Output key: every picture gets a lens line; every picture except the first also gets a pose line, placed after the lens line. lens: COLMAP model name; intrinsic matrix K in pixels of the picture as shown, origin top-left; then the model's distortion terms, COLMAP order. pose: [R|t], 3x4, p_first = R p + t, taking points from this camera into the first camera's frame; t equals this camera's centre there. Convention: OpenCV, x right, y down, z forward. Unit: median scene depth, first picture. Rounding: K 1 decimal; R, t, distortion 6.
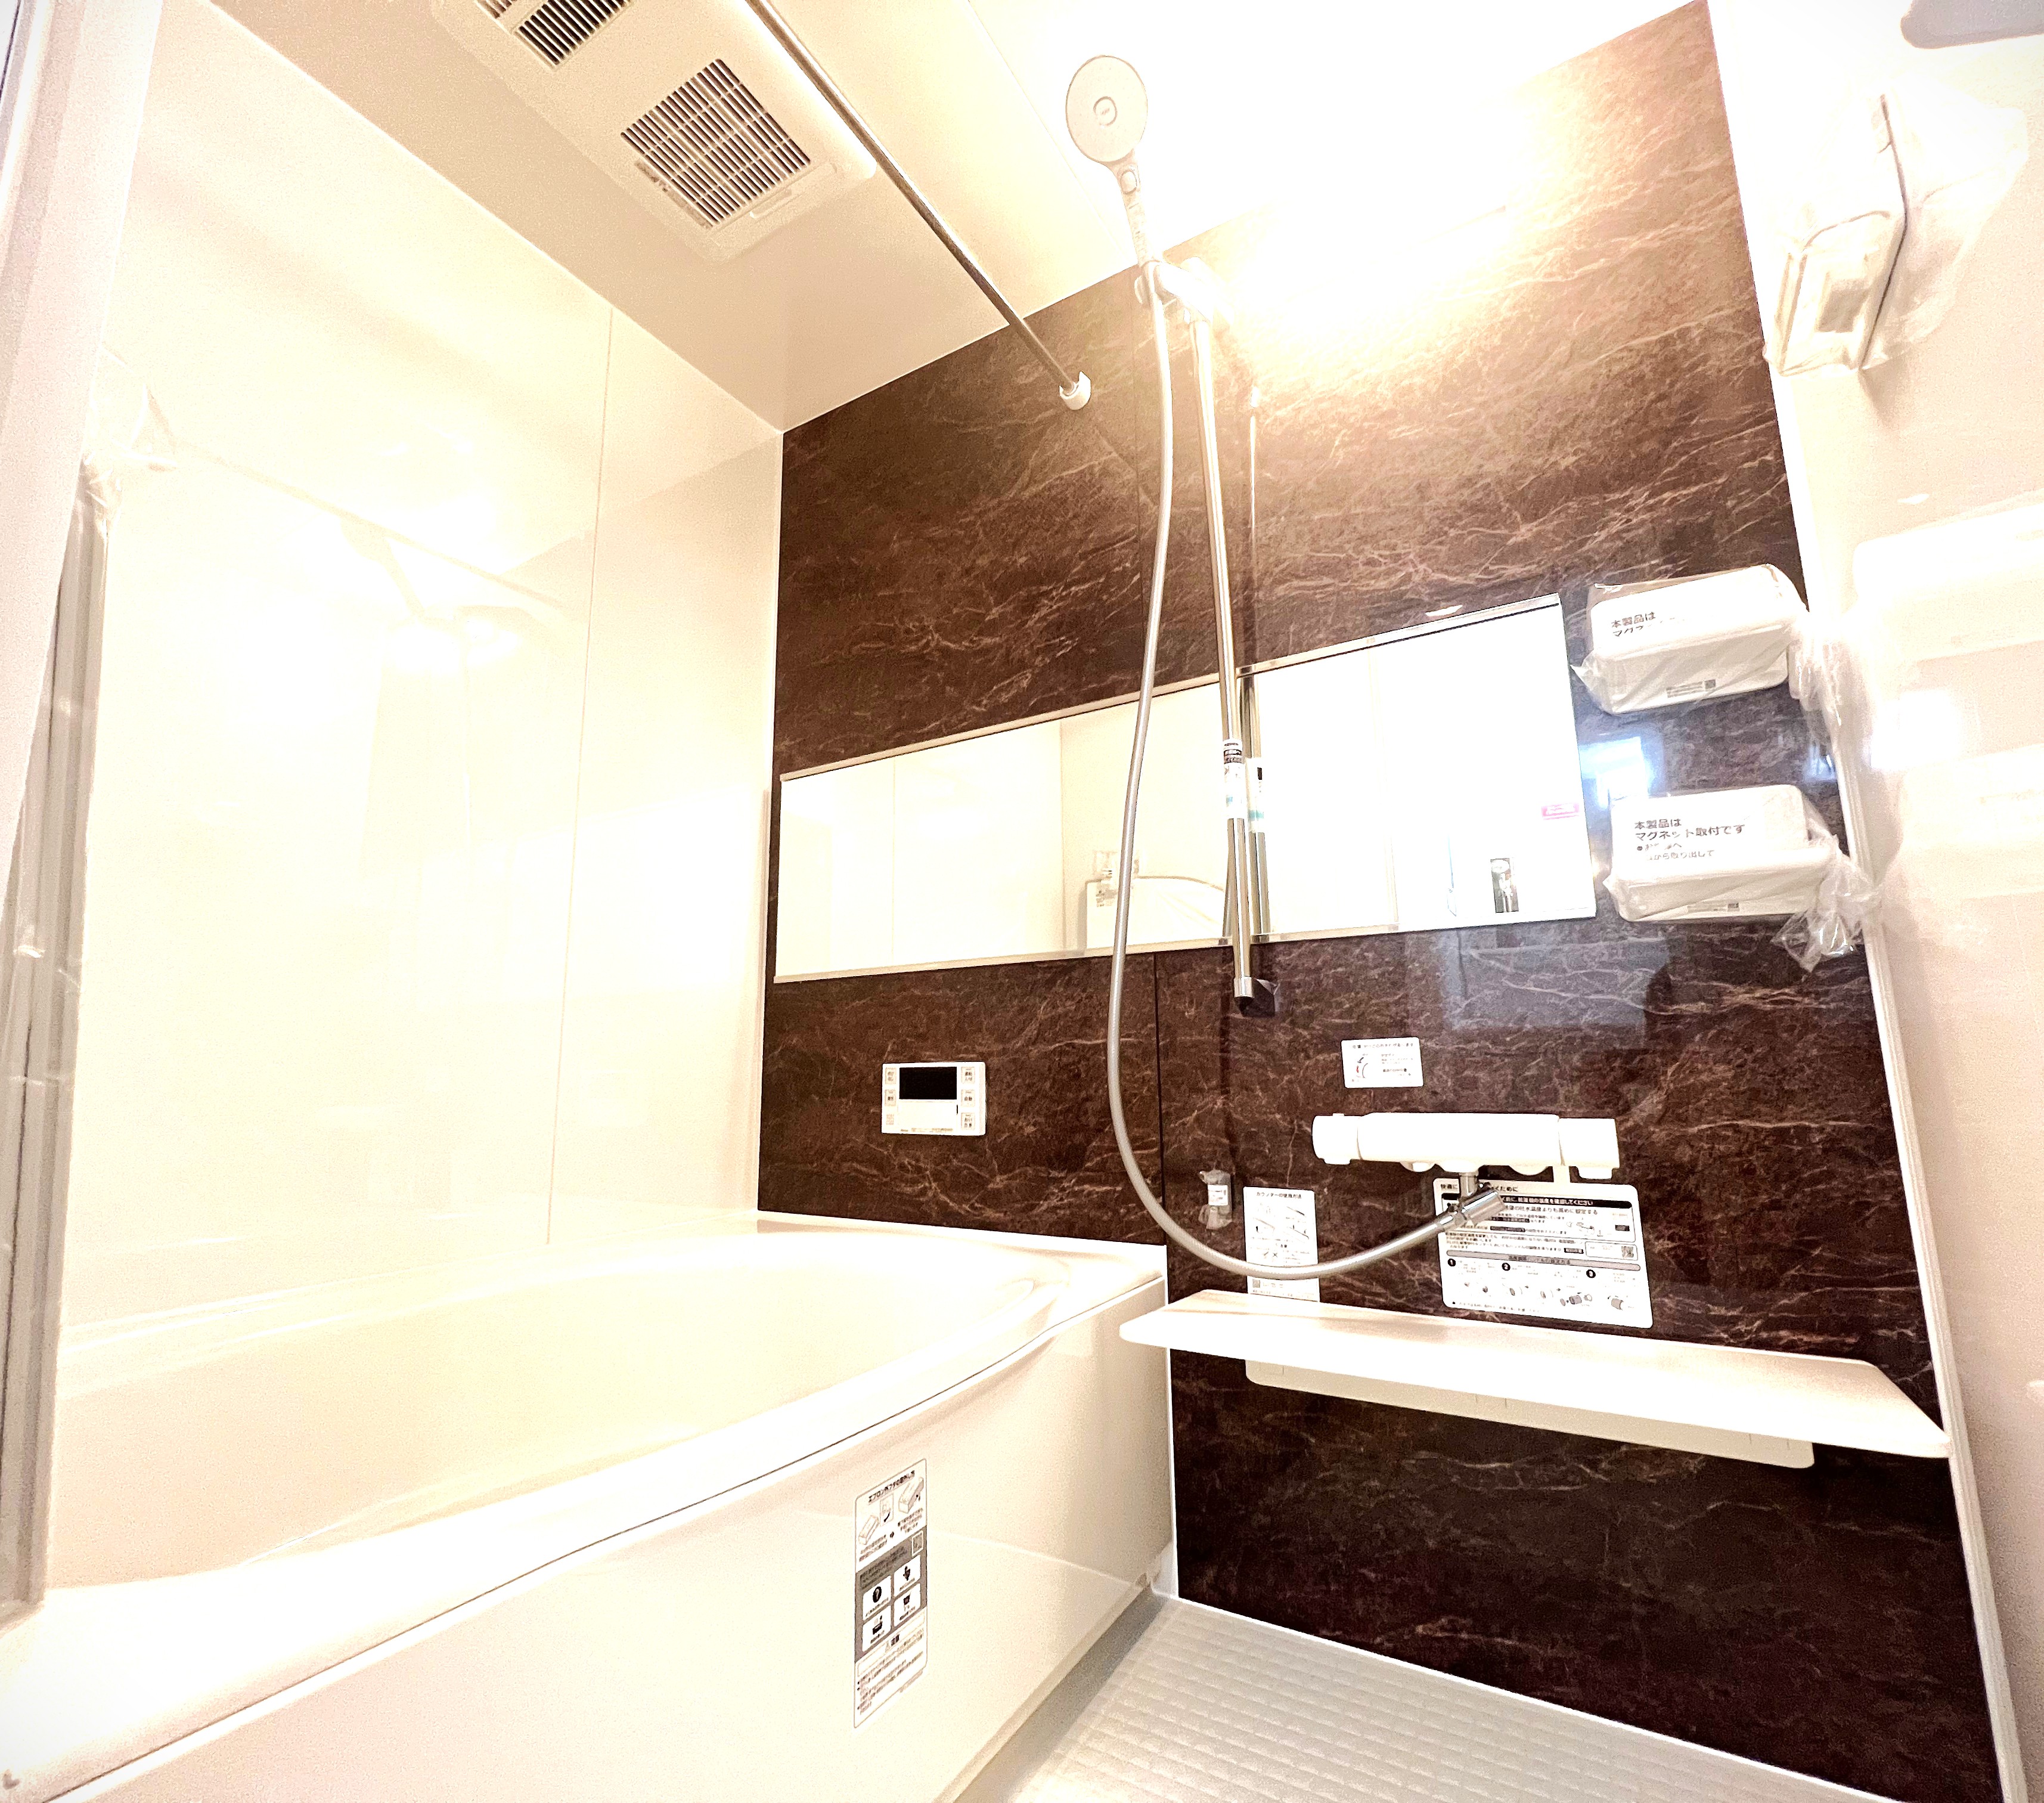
lens RADIAL K [[960.2, 0, 1022.0], [0, 960.2, 901.5], [0, 0, 1]] dist [-0.001226, 0.000868]
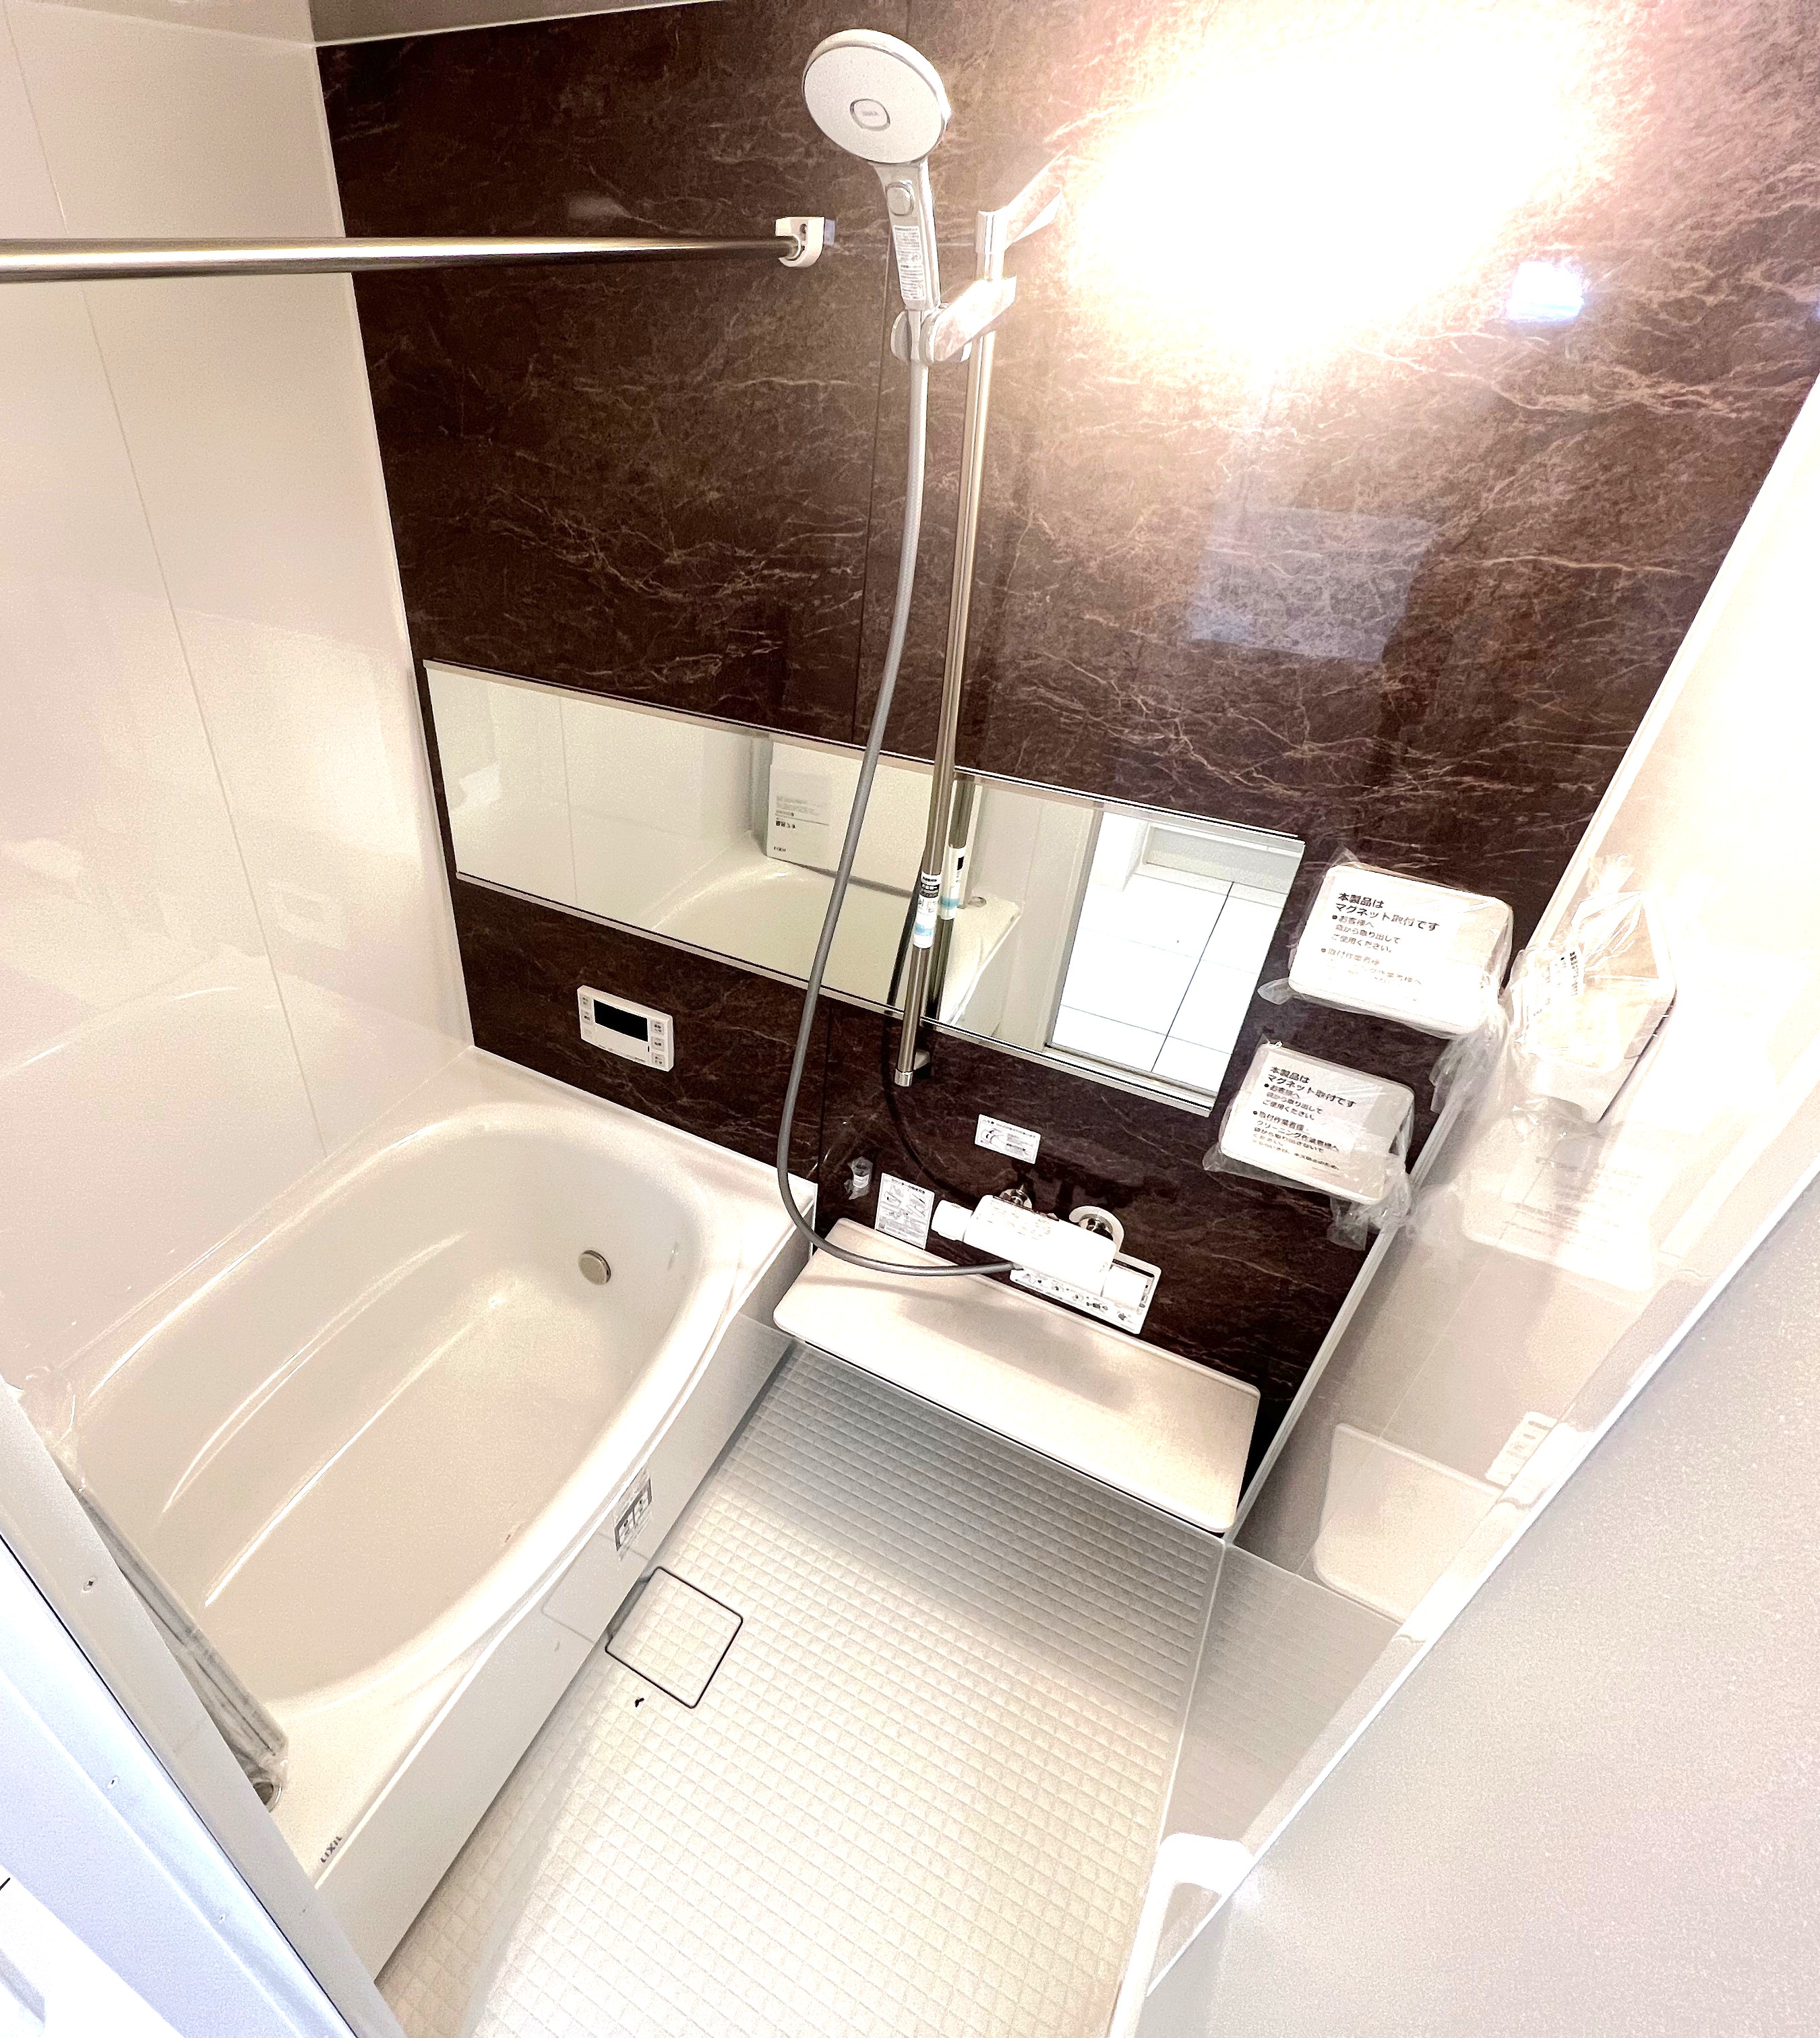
lens RADIAL K [[1087.5, 0, 703.4], [0, 1087.5, 1019.4], [0, 0, 1]] dist [0.001700, -0.001171]
pose [[0.999969, 0.006454, 0.004549, -0.007891], [-0.007768, 0.700416, 0.713692, -0.646713], [0.001420, -0.713705, 0.700445, 0.112830]]
